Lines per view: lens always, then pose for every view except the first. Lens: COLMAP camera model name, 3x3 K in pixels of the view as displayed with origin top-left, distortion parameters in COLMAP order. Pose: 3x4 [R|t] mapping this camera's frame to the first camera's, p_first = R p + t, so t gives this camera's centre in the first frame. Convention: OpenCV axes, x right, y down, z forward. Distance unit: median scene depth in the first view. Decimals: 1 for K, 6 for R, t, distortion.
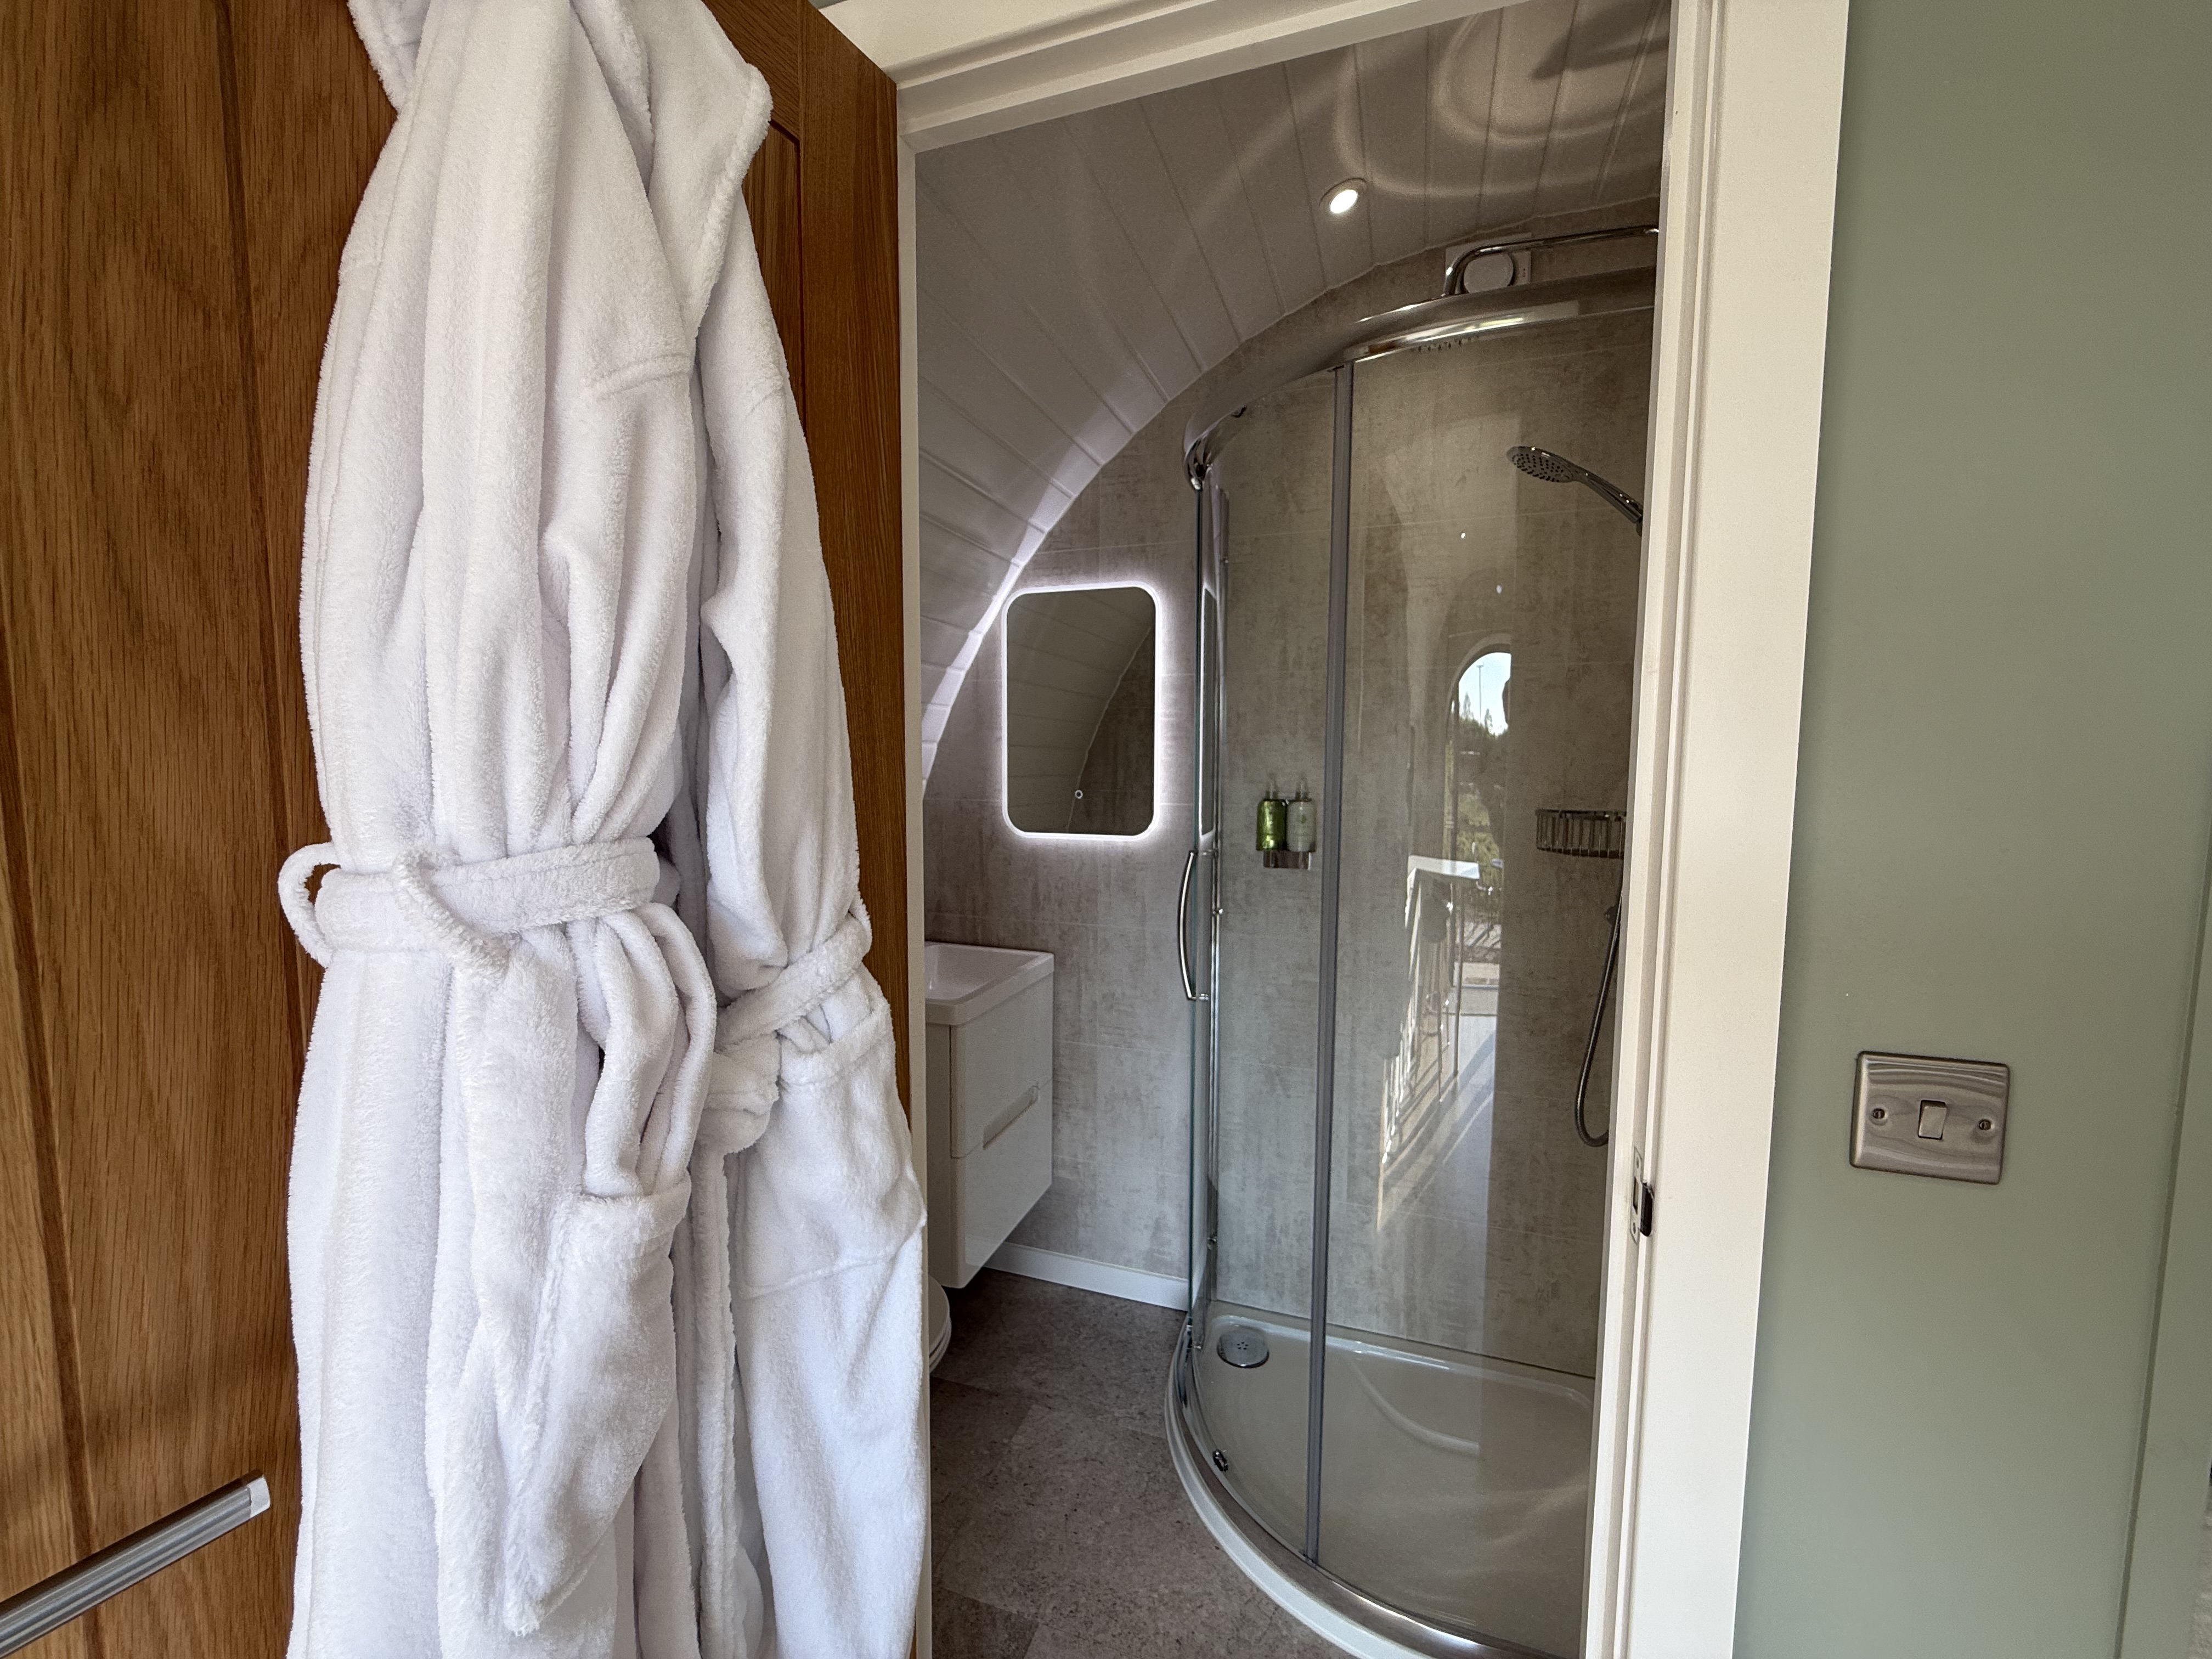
lens RADIAL K [[886.8, 0, 1103.0], [0, 886.8, 830.2], [0, 0, 1]] dist [0.000334, -0.000195]
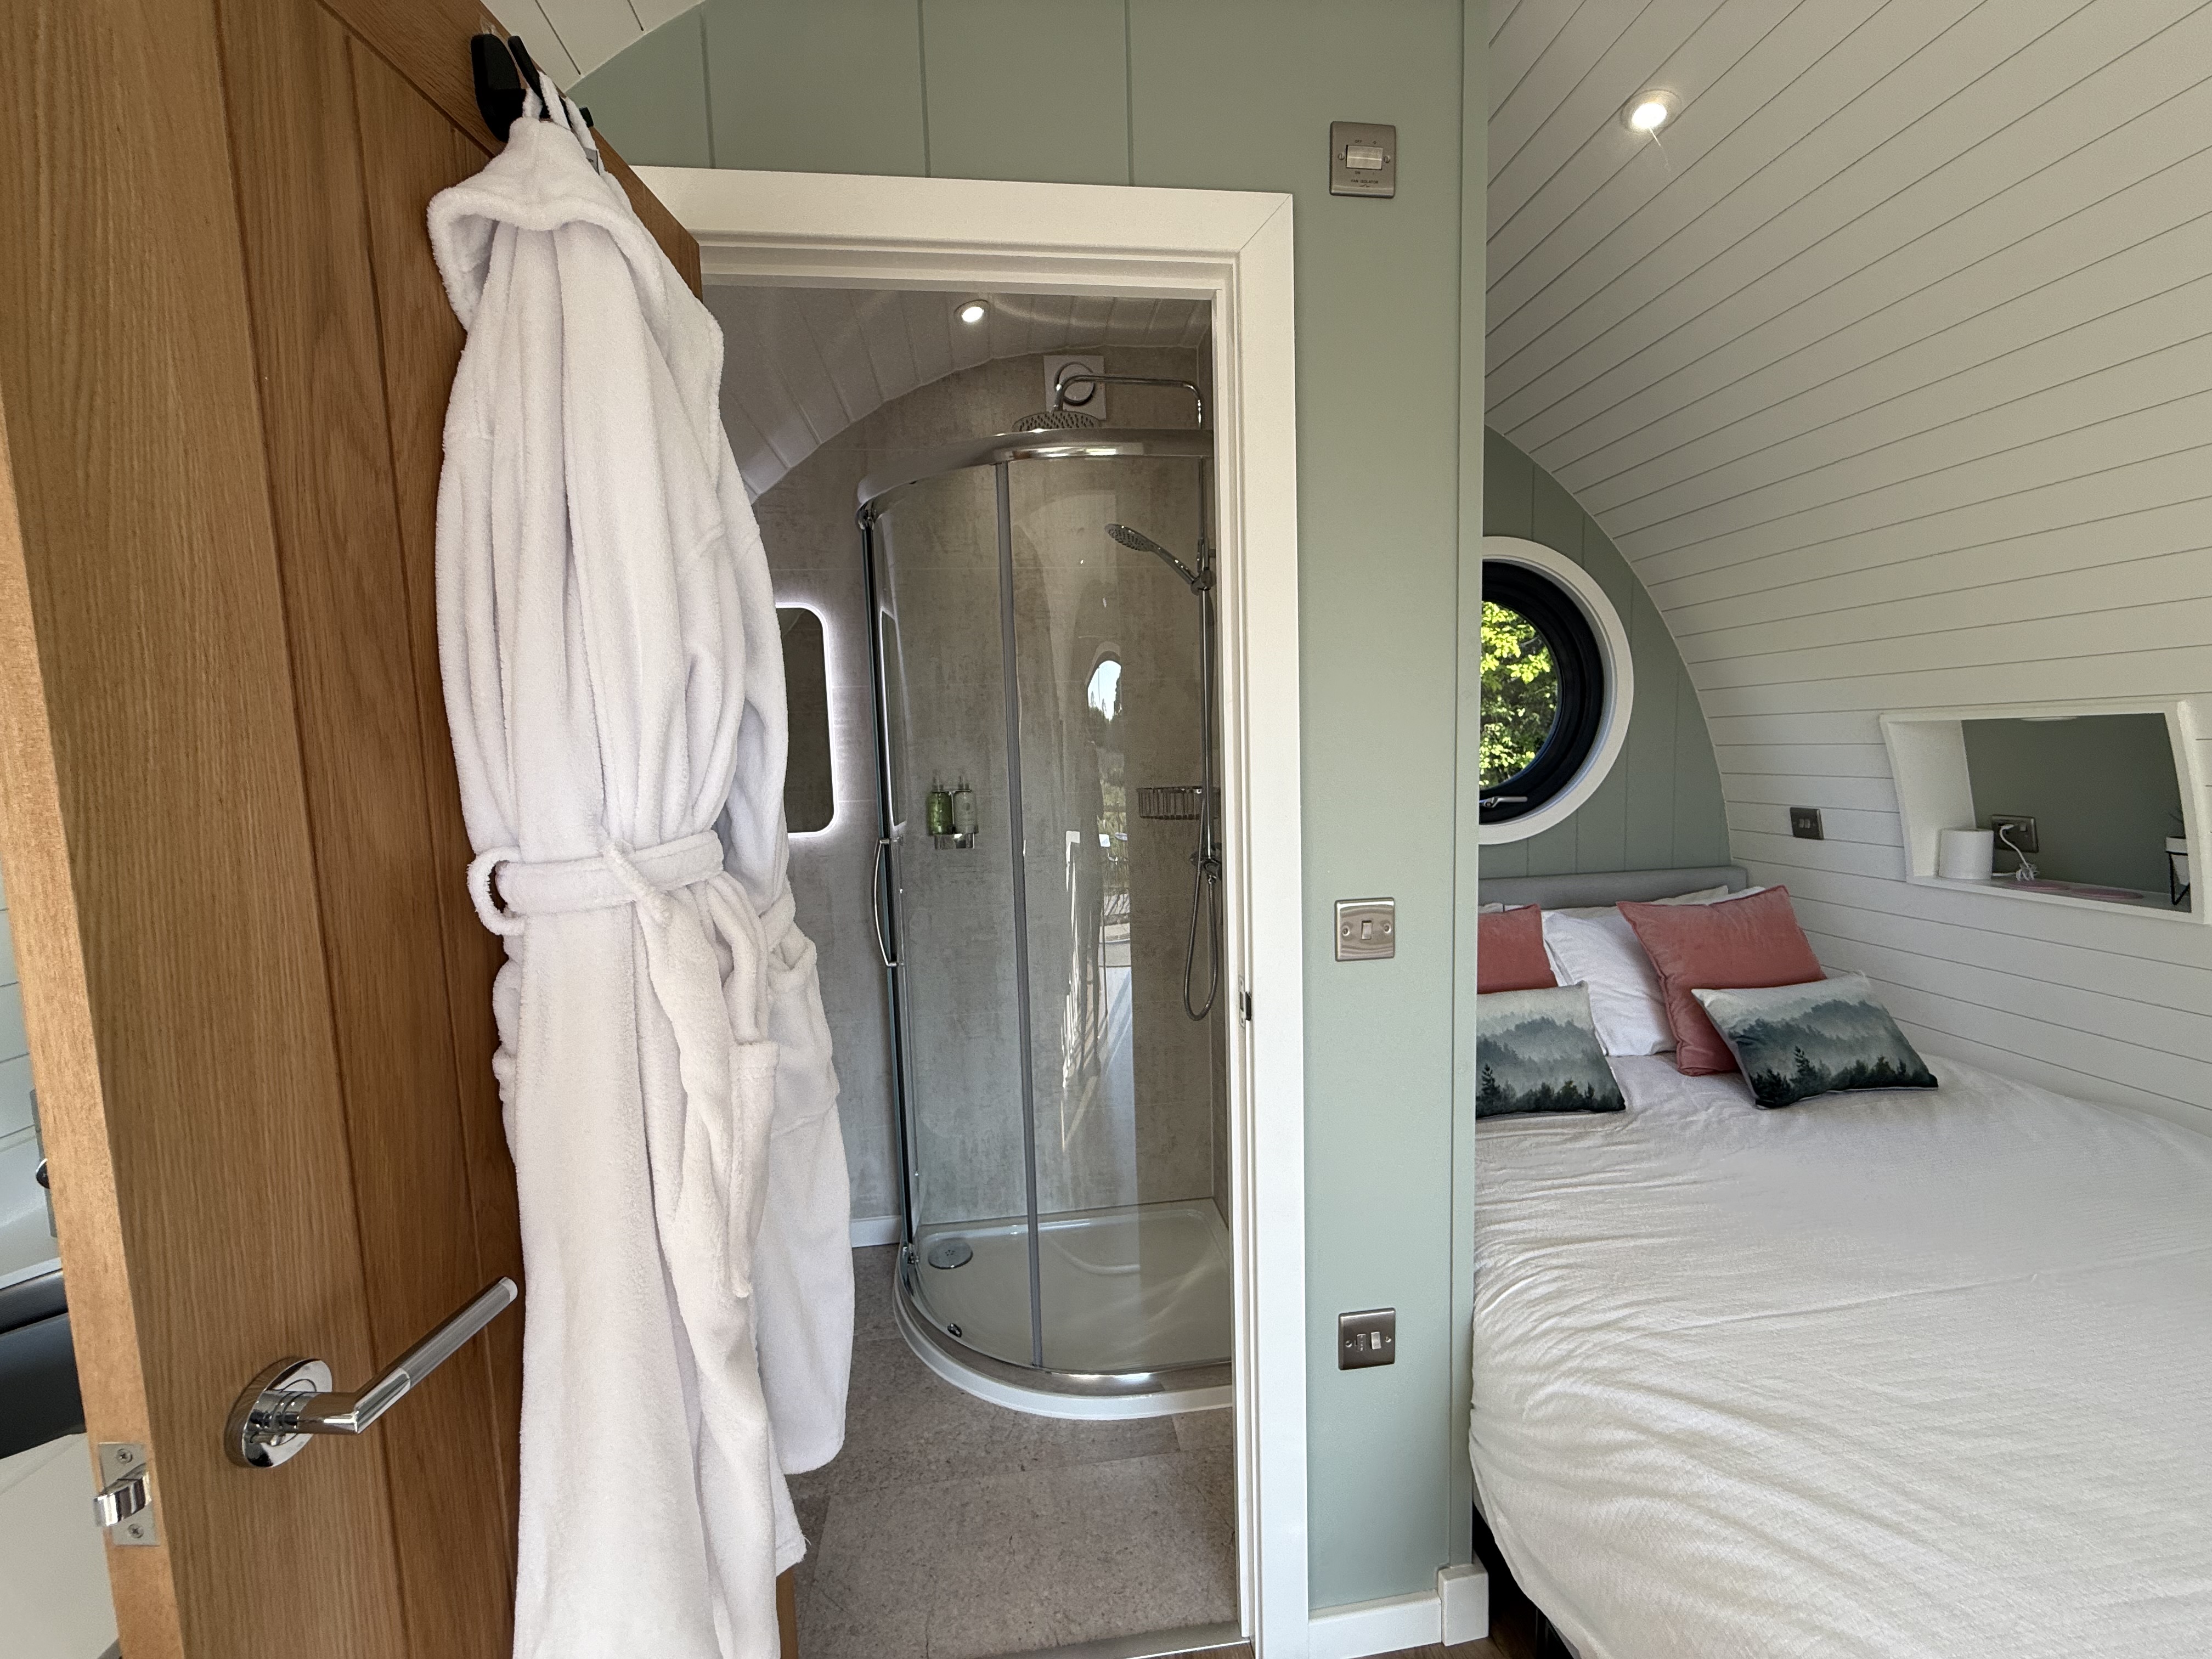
lens RADIAL K [[886.8, 0, 1104.7], [0, 886.8, 828.5], [0, 0, 1]] dist [0.000334, -0.000195]
pose [[0.892905, -0.074432, 0.444051, -0.184488], [0.073197, 0.997118, 0.019952, 0.008632], [-0.444256, 0.014688, 0.895779, -0.212201]]
